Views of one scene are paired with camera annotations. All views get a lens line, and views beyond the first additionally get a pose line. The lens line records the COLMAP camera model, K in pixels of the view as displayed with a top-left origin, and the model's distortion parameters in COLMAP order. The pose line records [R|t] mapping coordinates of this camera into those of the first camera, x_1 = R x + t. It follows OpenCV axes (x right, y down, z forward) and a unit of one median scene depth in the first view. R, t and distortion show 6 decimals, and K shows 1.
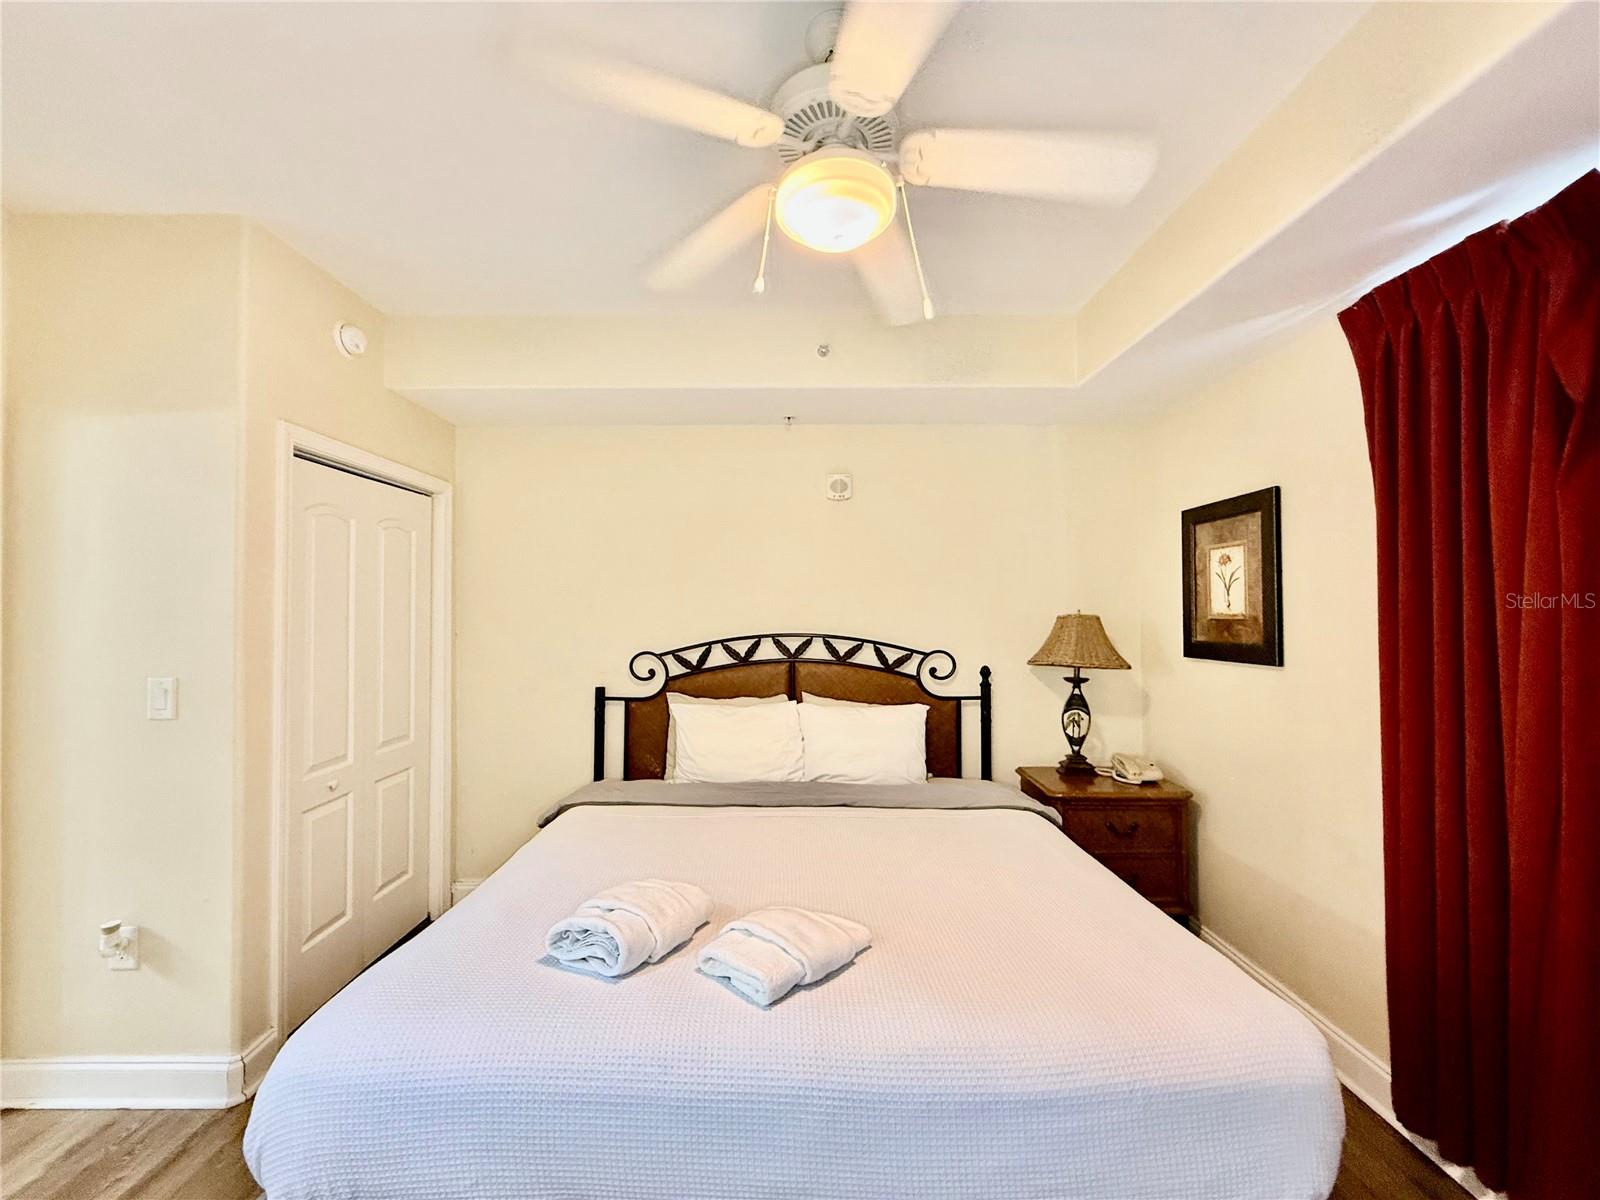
lens RADIAL K [[639.5, 0, 793.2], [0, 639.5, 599.3], [0, 0, 1]] dist [0.000903, 0.000281]
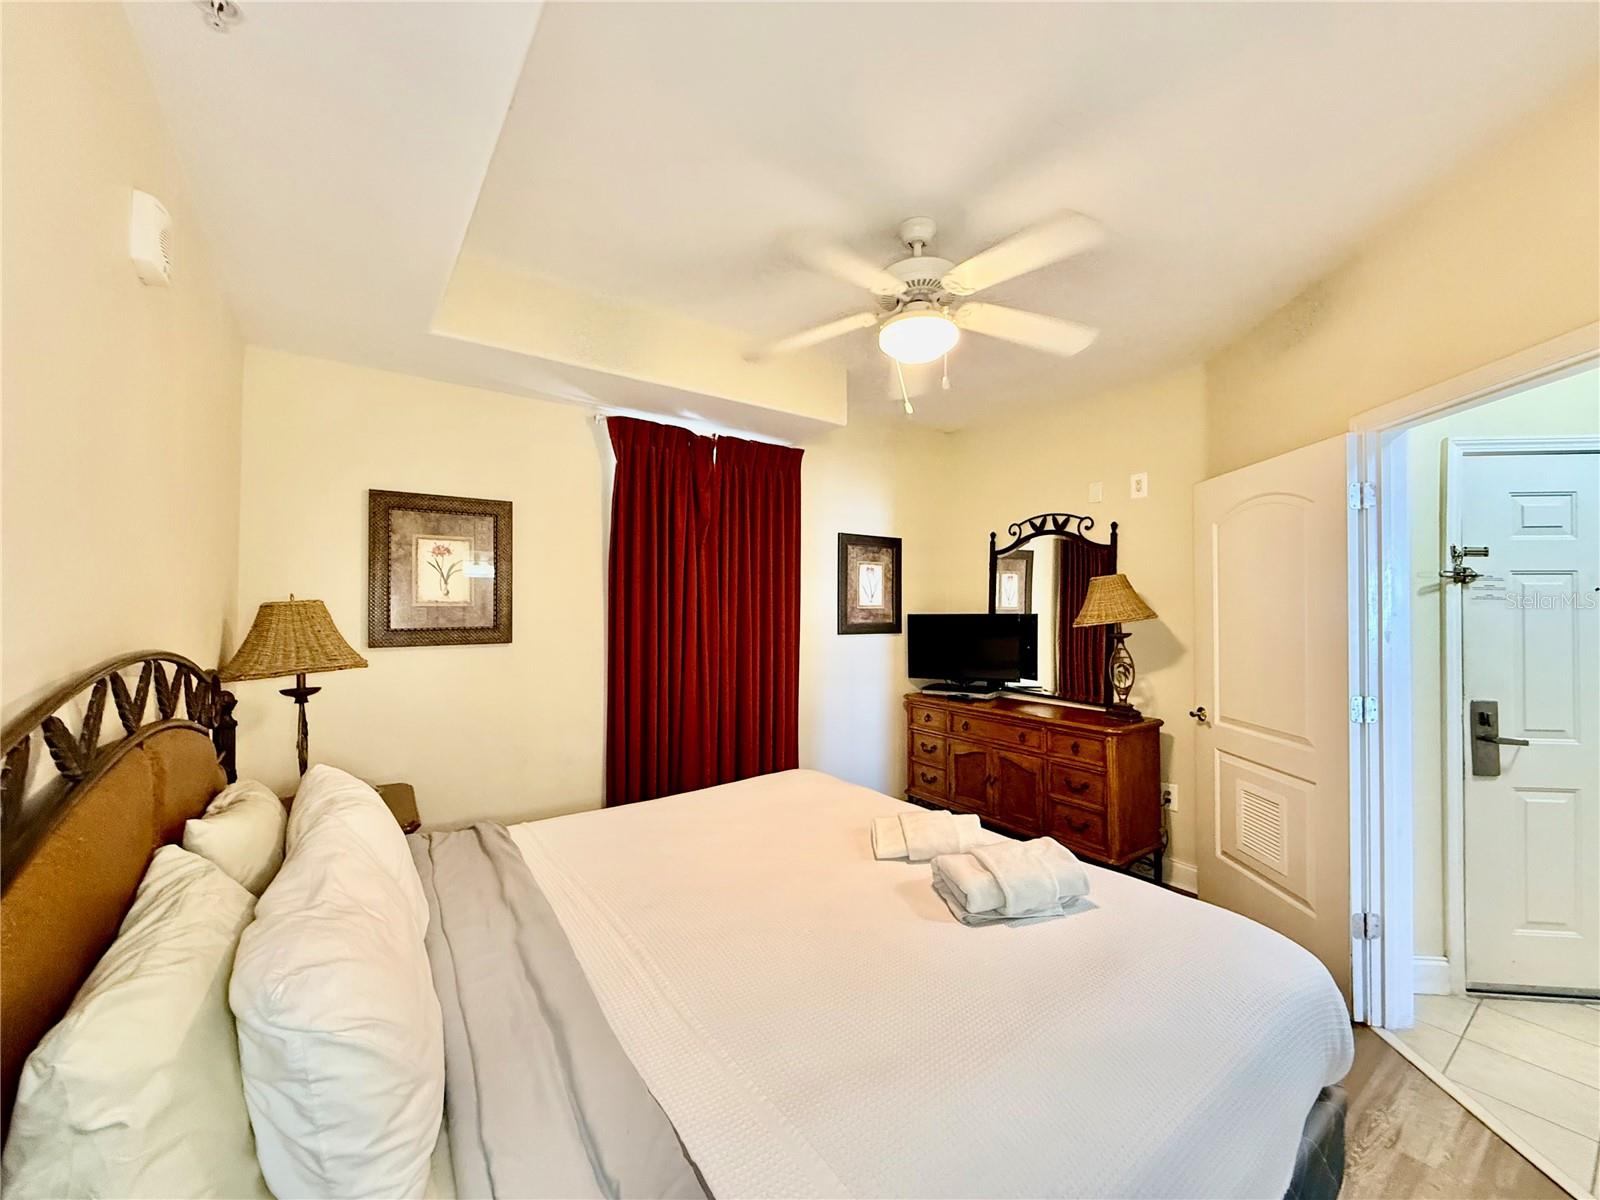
lens RADIAL K [[639.5, 0, 795.1], [0, 639.5, 606.0], [0, 0, 1]] dist [0.000903, 0.000281]
pose [[-0.565897, 0.002713, 0.824472, -0.465708], [-0.021353, 0.999611, -0.017945, 0.031190], [-0.824199, -0.027760, -0.565619, 0.946799]]
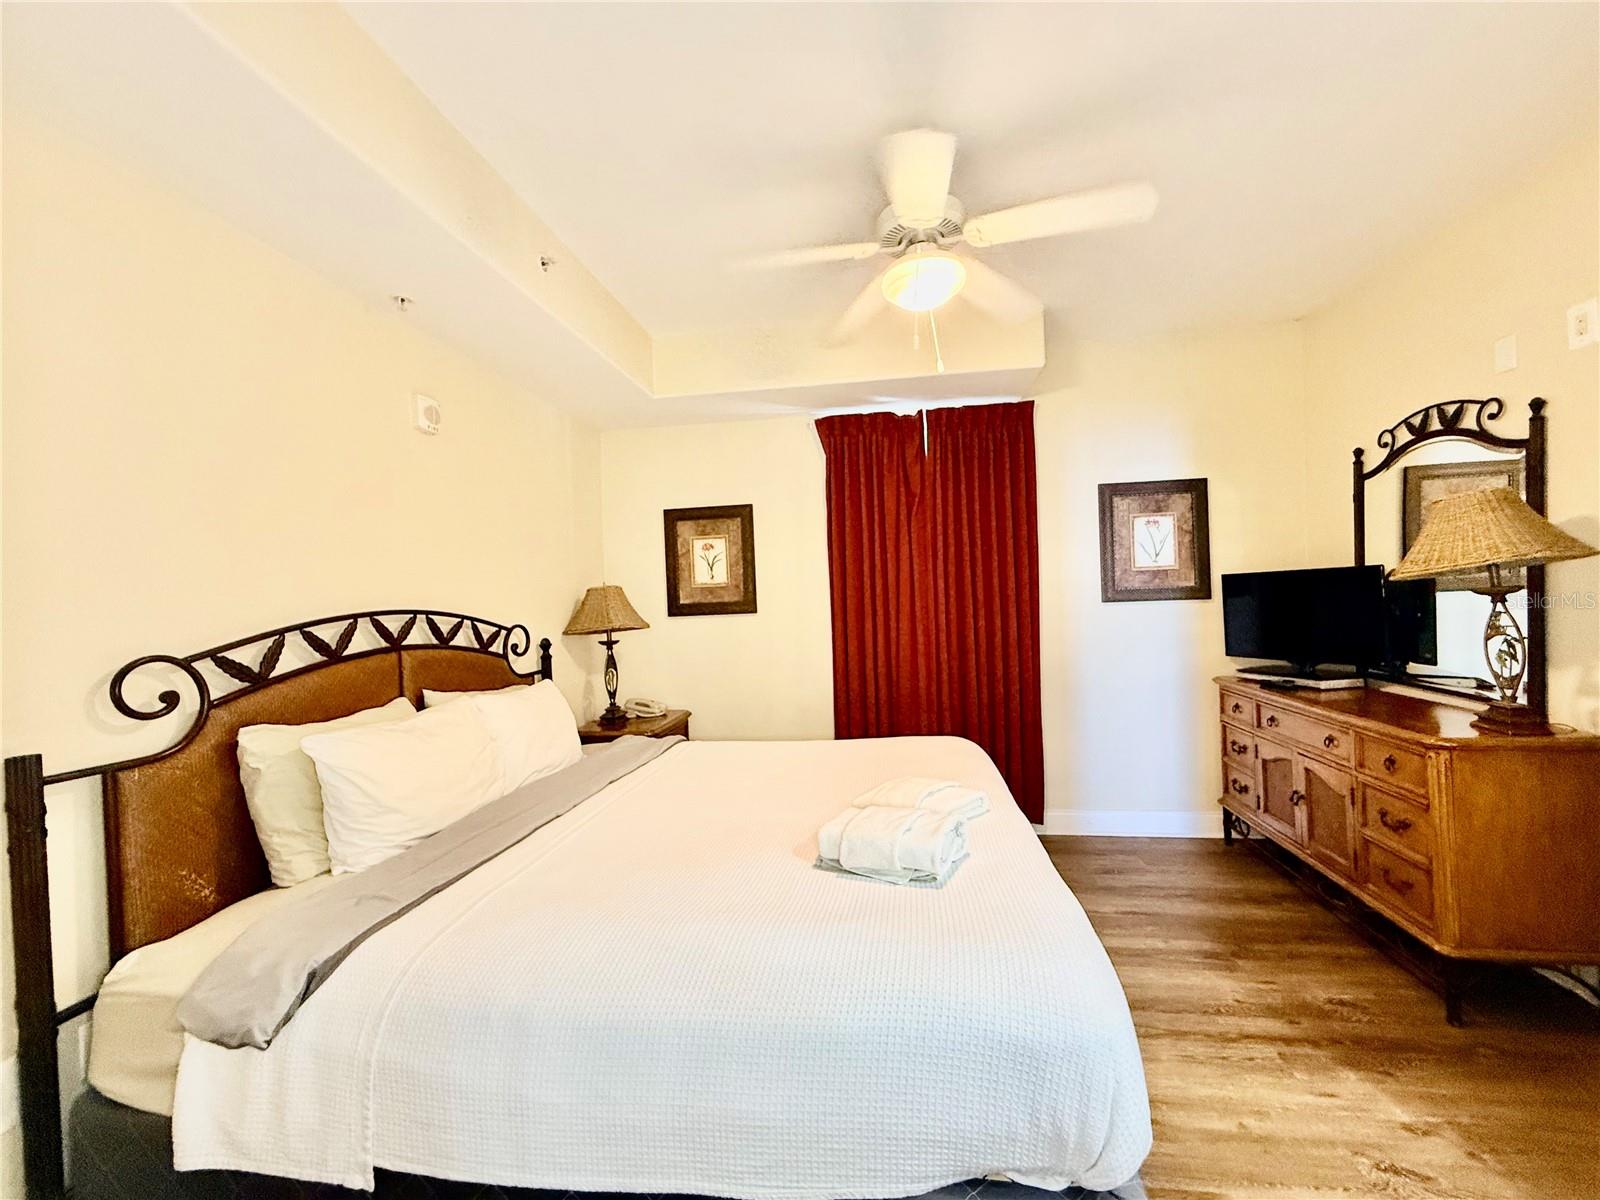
lens RADIAL K [[639.5, 0, 792.8], [0, 639.5, 599.2], [0, 0, 1]] dist [0.000903, 0.000281]
pose [[0.160303, -0.007301, 0.987041, -0.643768], [0.013928, 0.999890, 0.005134, 0.046074], [-0.986970, 0.012924, 0.160387, 0.482537]]
